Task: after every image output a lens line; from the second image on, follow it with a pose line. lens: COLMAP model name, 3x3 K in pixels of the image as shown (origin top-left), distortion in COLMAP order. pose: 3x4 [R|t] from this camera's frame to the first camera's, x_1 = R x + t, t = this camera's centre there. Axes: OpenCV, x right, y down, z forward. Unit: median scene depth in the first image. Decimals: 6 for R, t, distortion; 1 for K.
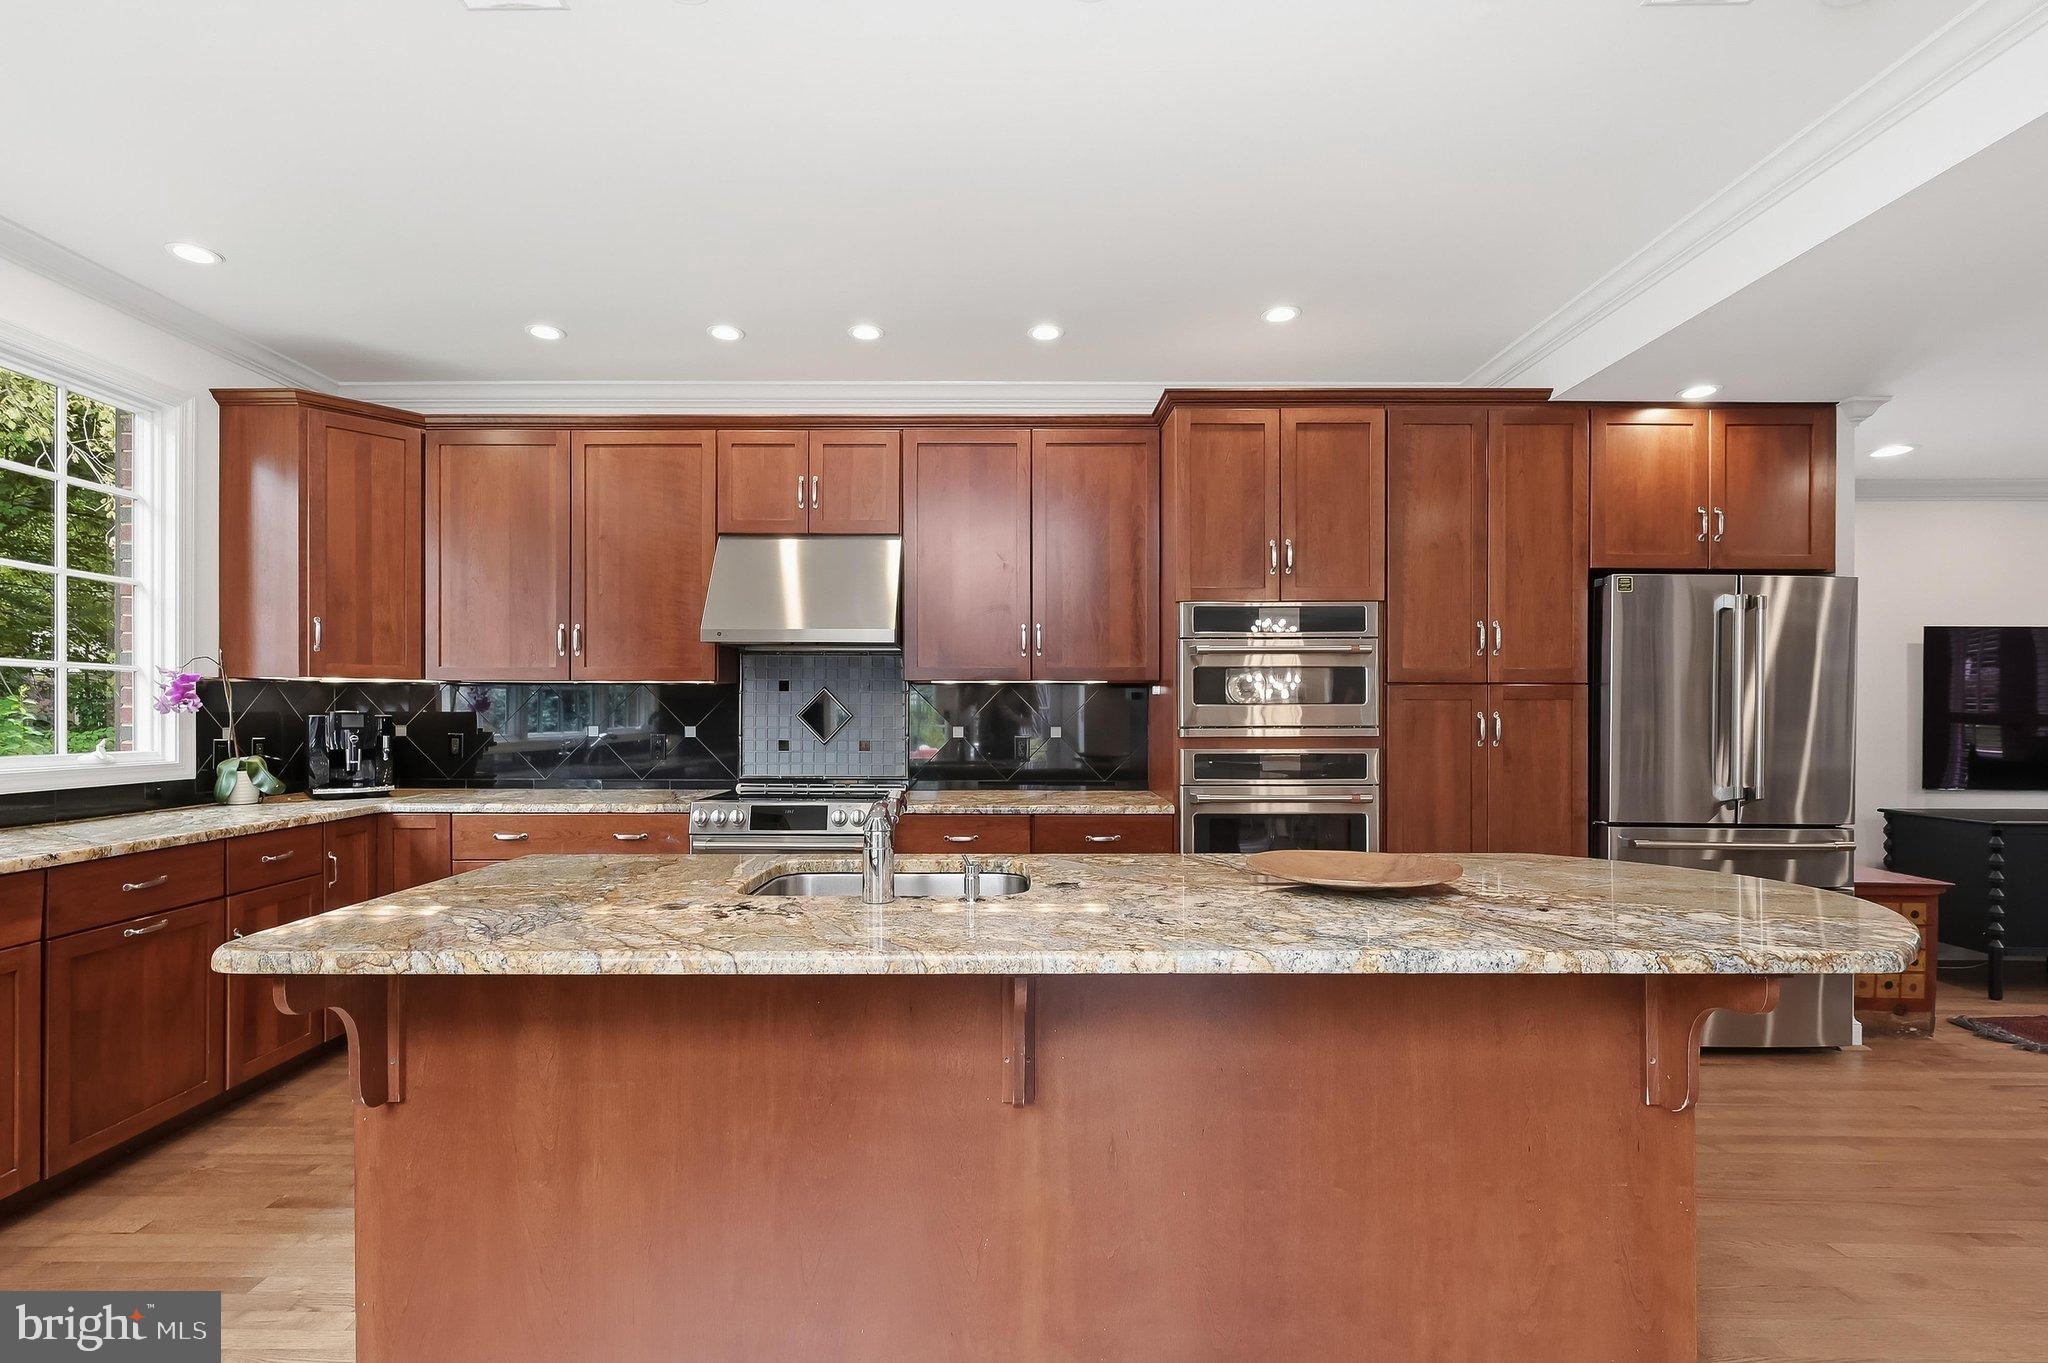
lens RADIAL K [[938.2, 0, 998.1], [0, 938.2, 707.7], [0, 0, 1]] dist [0.002115, 0.000103]
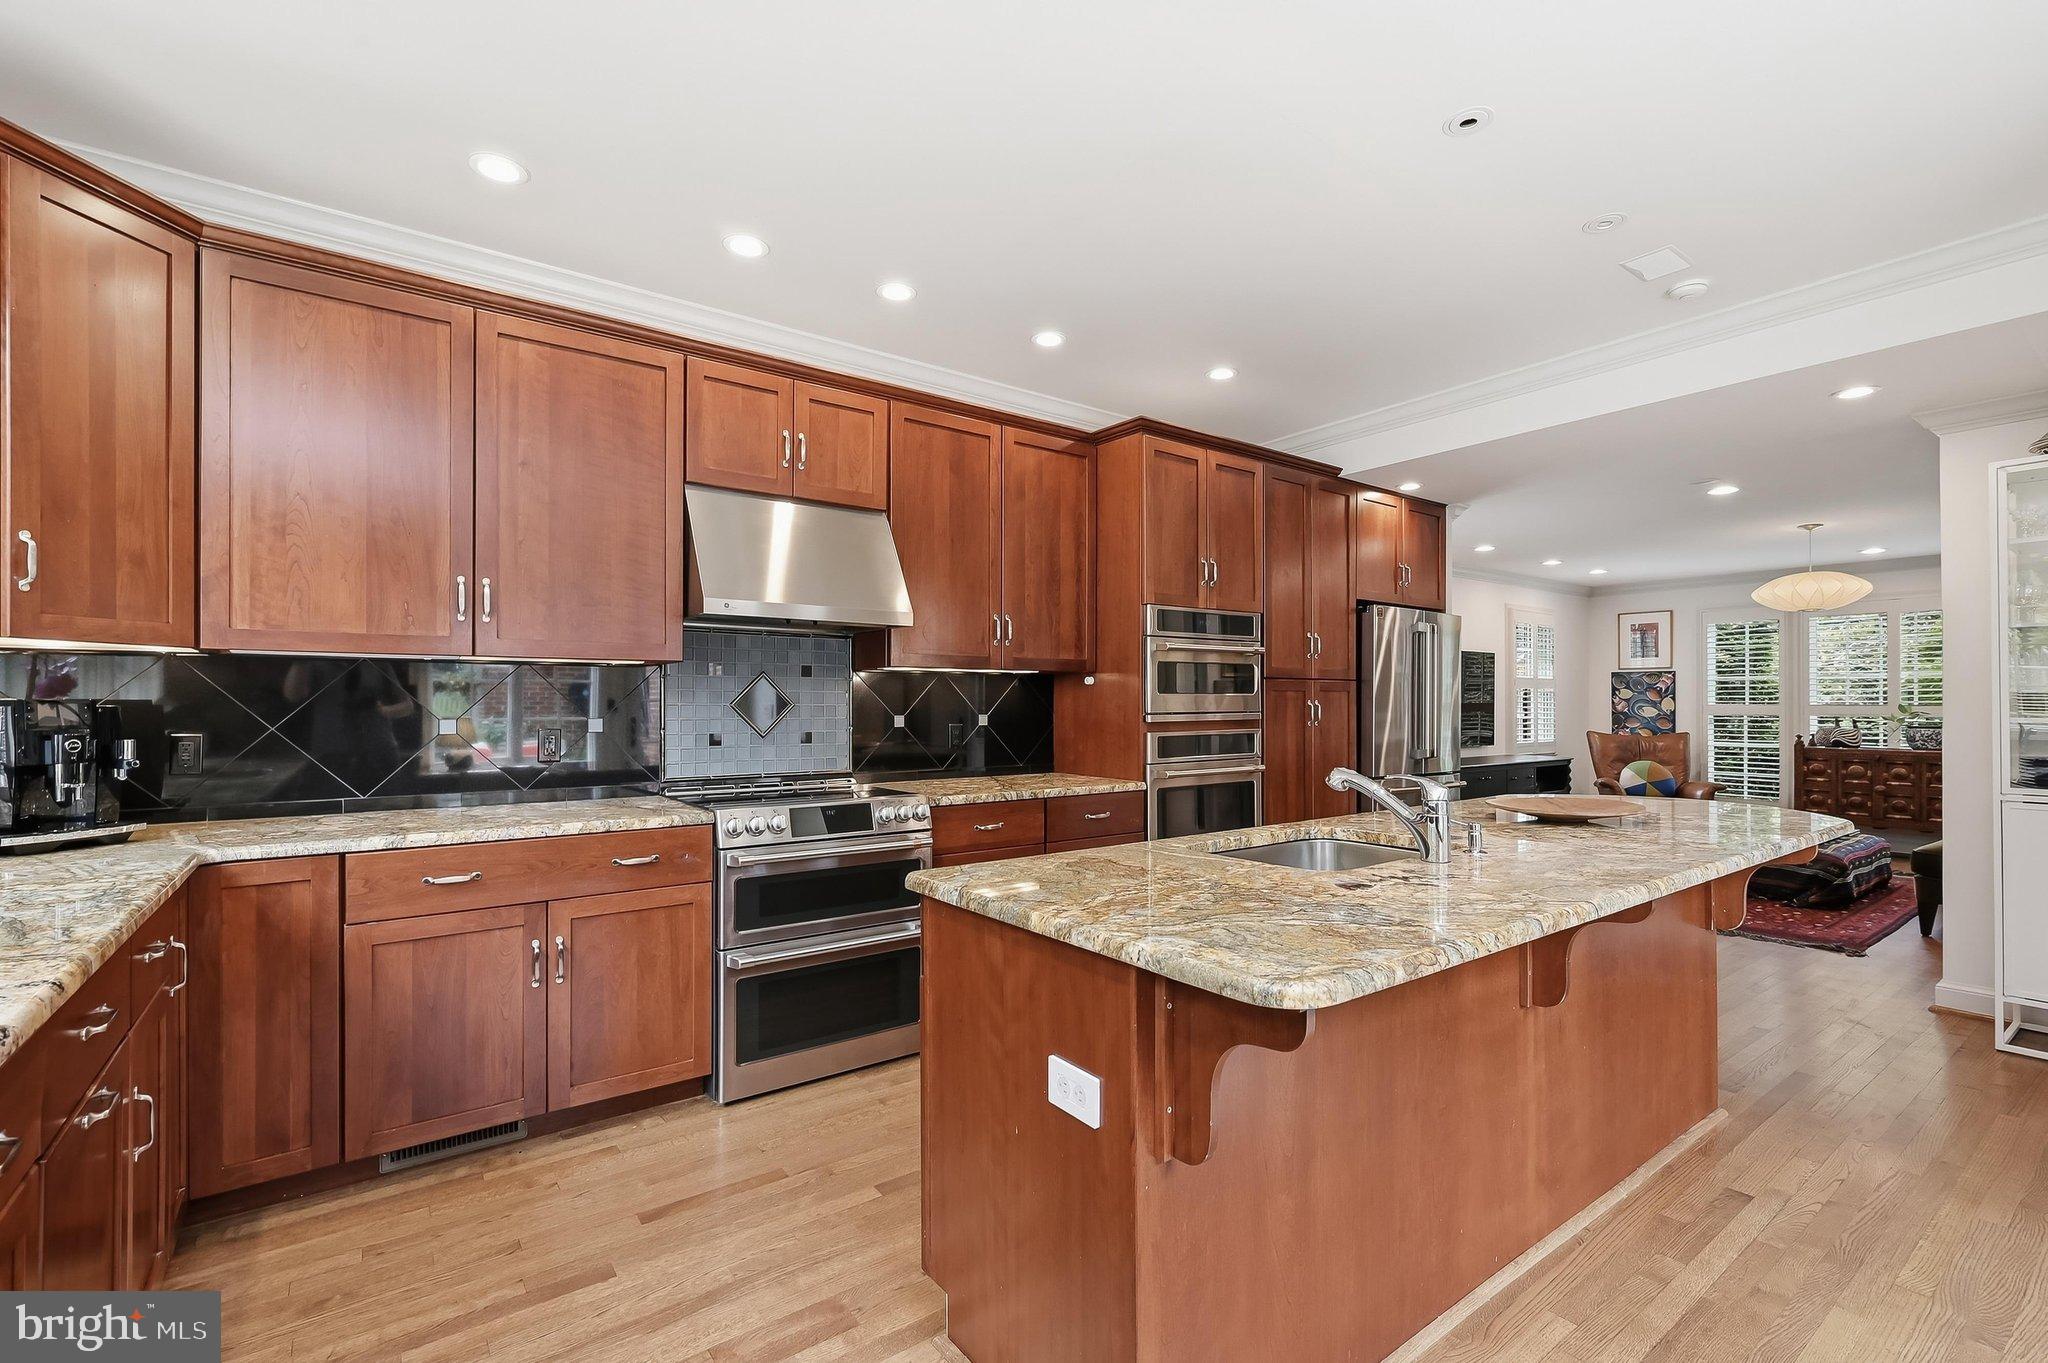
lens RADIAL K [[908.3, 0, 1025.6], [0, 908.3, 702.0], [0, 0, 1]] dist [0.001048, -0.000017]
pose [[0.794887, -0.000230, 0.606757, -0.590945], [-0.000008, 1.000000, 0.000390, 0.006511], [-0.606757, -0.000315, 0.794887, 0.208036]]
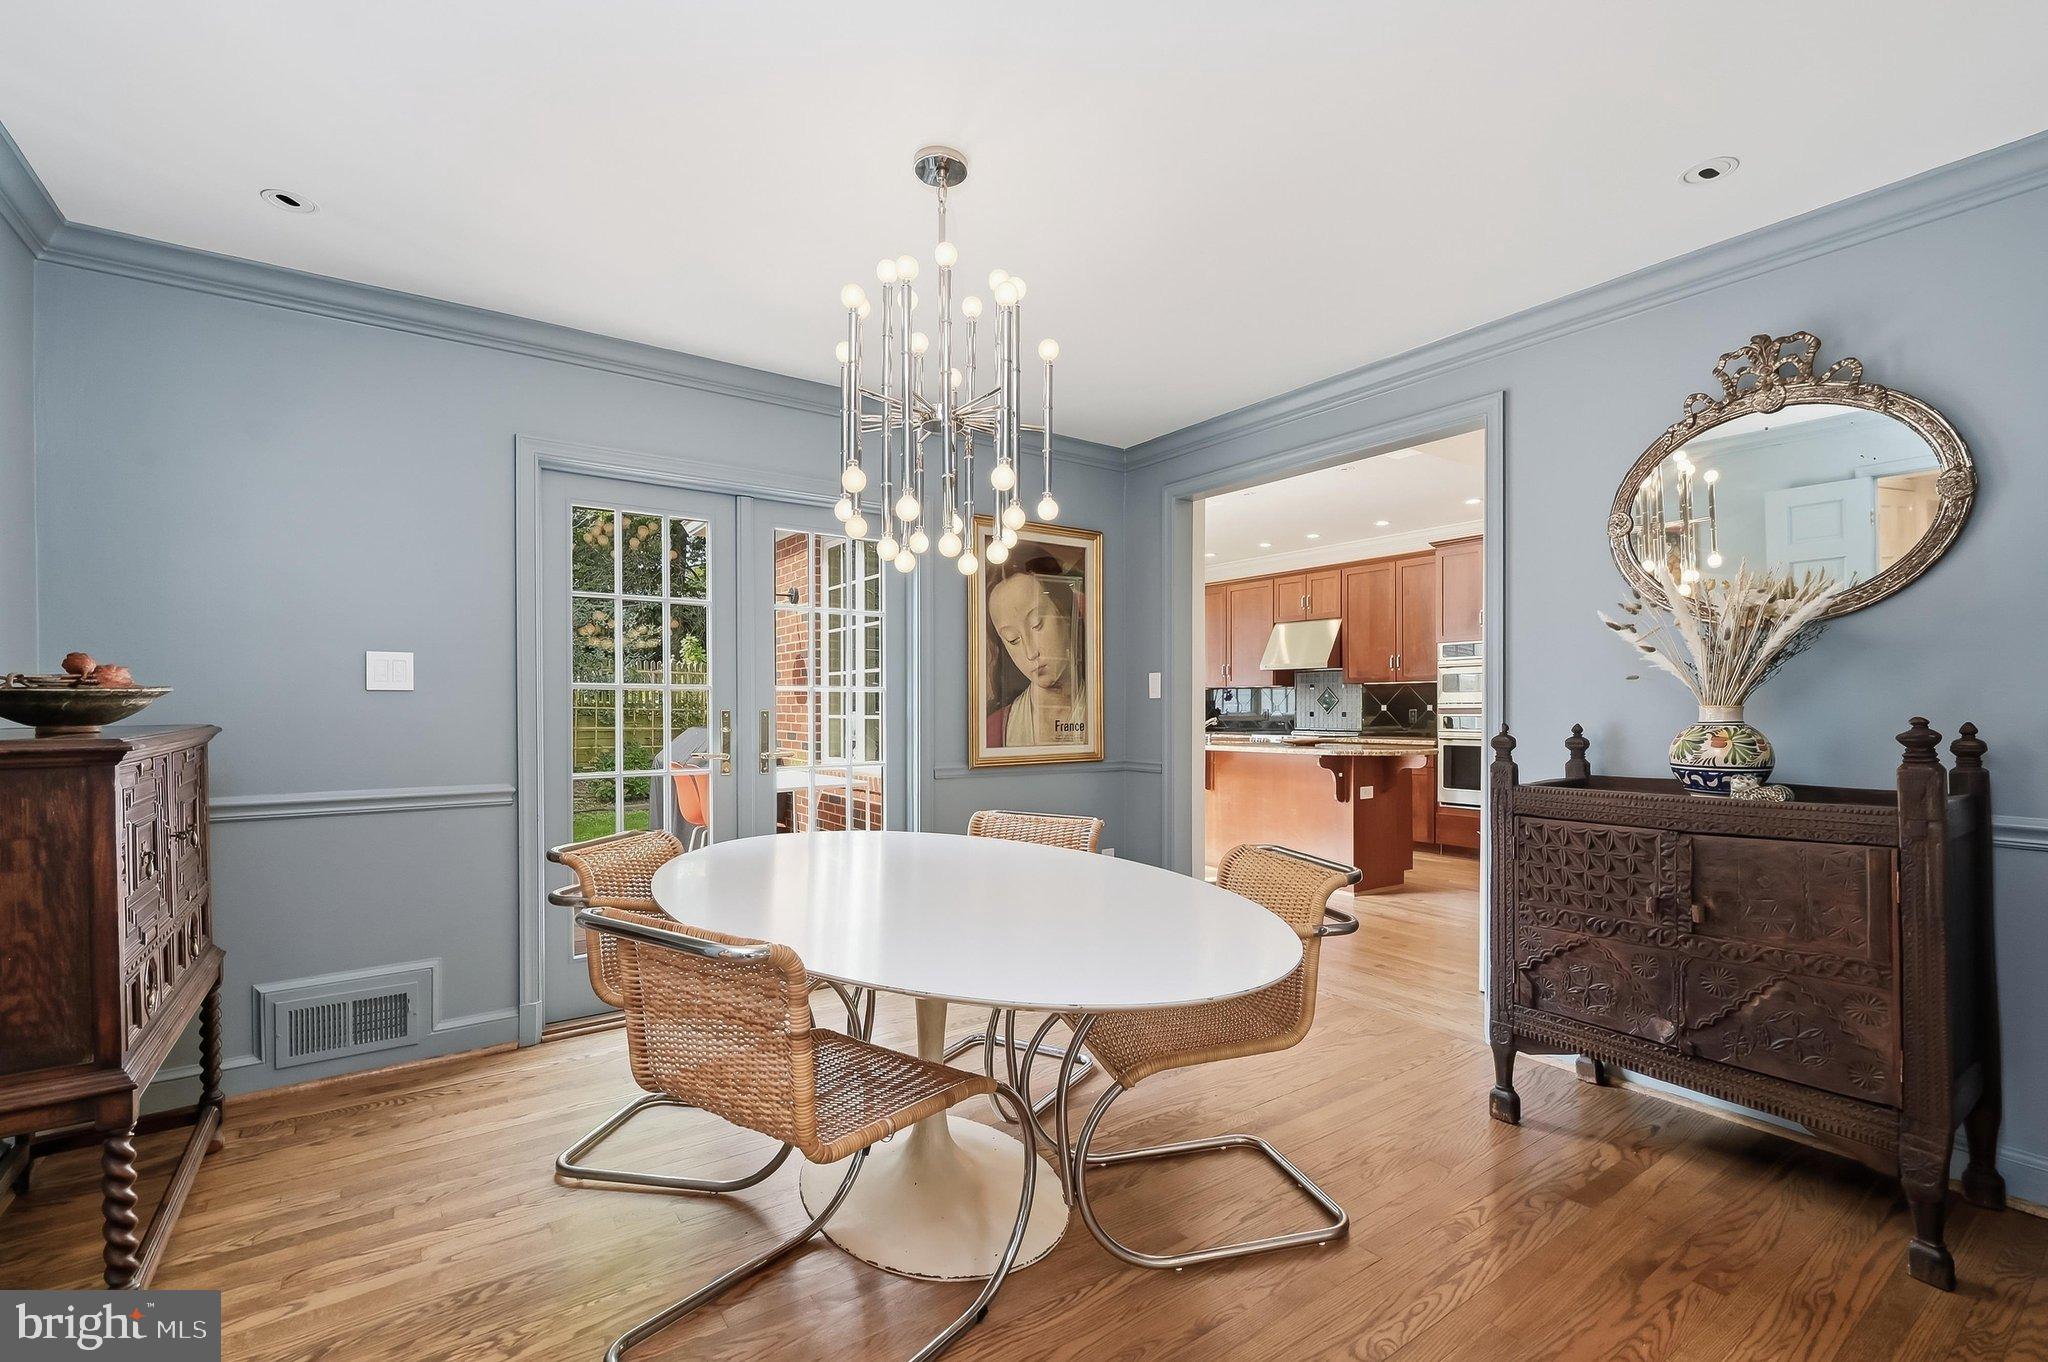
lens RADIAL K [[908.3, 0, 1025.6], [0, 908.3, 701.5], [0, 0, 1]] dist [0.001048, -0.000017]
pose [[0.589801, -0.002134, -0.807546, 1.215520], [0.003674, 0.999993, 0.000040, 0.011453], [0.807540, -0.002990, 0.589805, -0.848381]]
